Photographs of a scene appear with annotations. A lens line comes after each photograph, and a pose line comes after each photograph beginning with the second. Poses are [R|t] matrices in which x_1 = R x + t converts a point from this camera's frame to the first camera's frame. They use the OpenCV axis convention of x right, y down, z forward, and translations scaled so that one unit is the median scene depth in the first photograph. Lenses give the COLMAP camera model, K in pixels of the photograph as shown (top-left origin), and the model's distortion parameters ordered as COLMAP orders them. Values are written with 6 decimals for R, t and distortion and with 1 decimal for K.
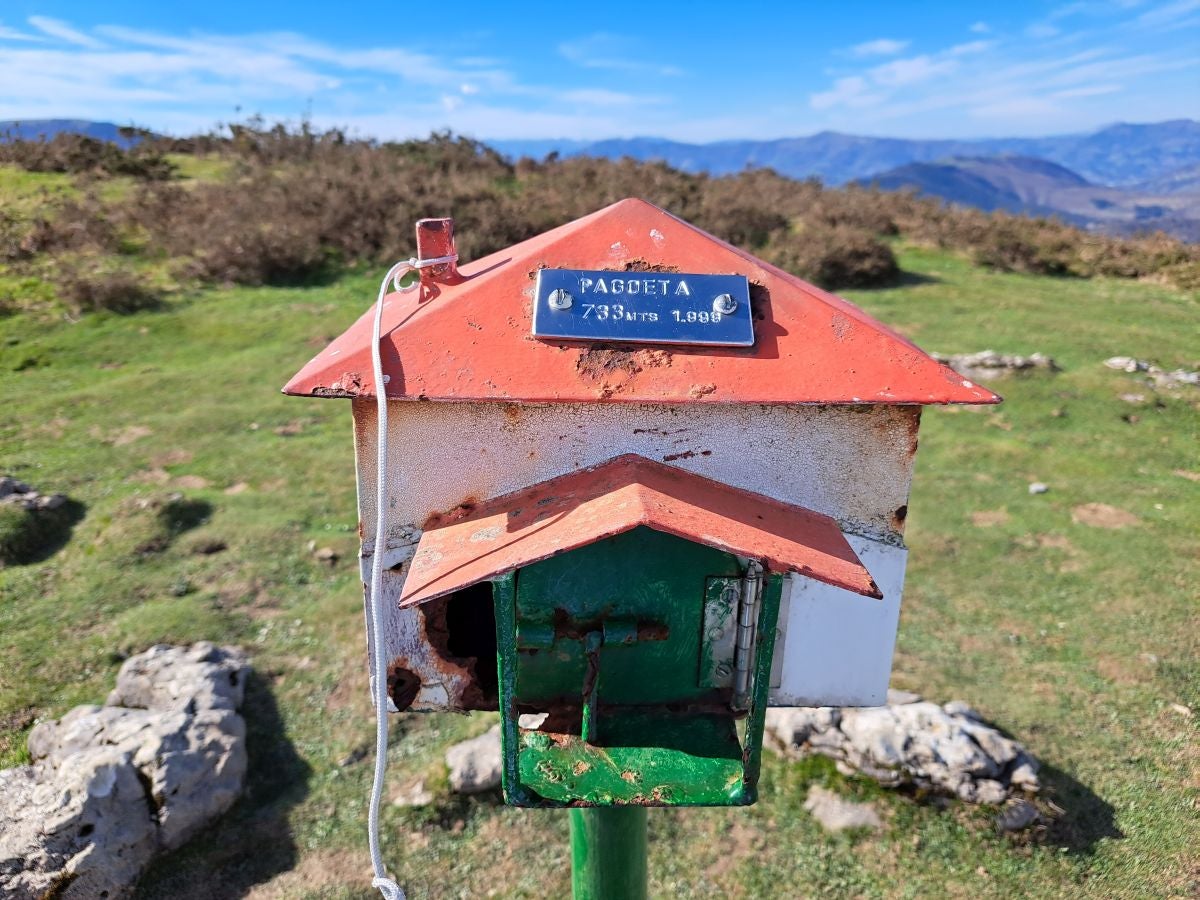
lens RADIAL K [[900.1, 0, 600.0], [0, 900.1, 450.0], [0, 0, 1]] dist [0.003971, -0.007253]
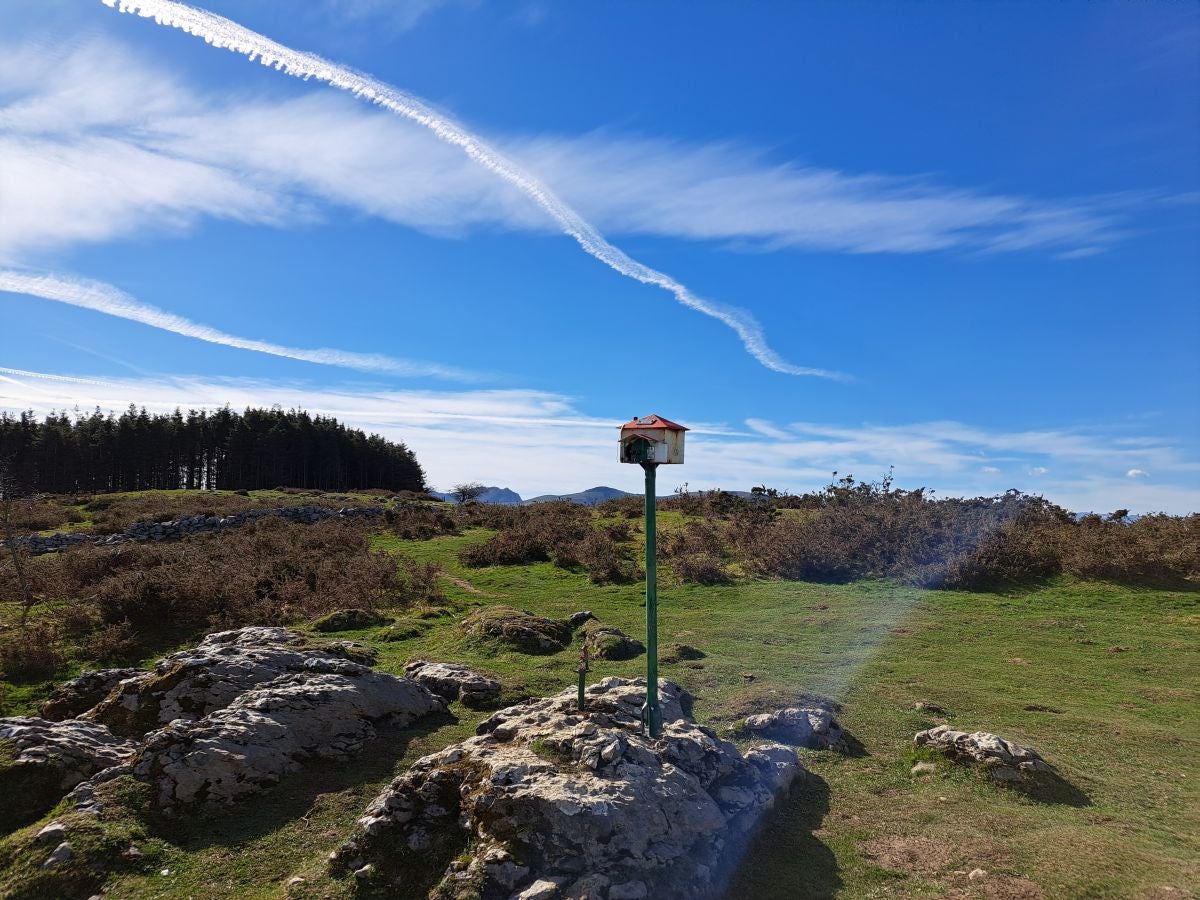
lens RADIAL K [[900.1, 0, 600.0], [0, 900.1, 450.0], [0, 0, 1]] dist [0.003971, -0.007253]
pose [[0.788132, -0.028682, -0.614837, 0.310147], [-0.215372, 0.922914, -0.319130, 0.180963], [0.576595, 0.383936, 0.721201, -0.343559]]
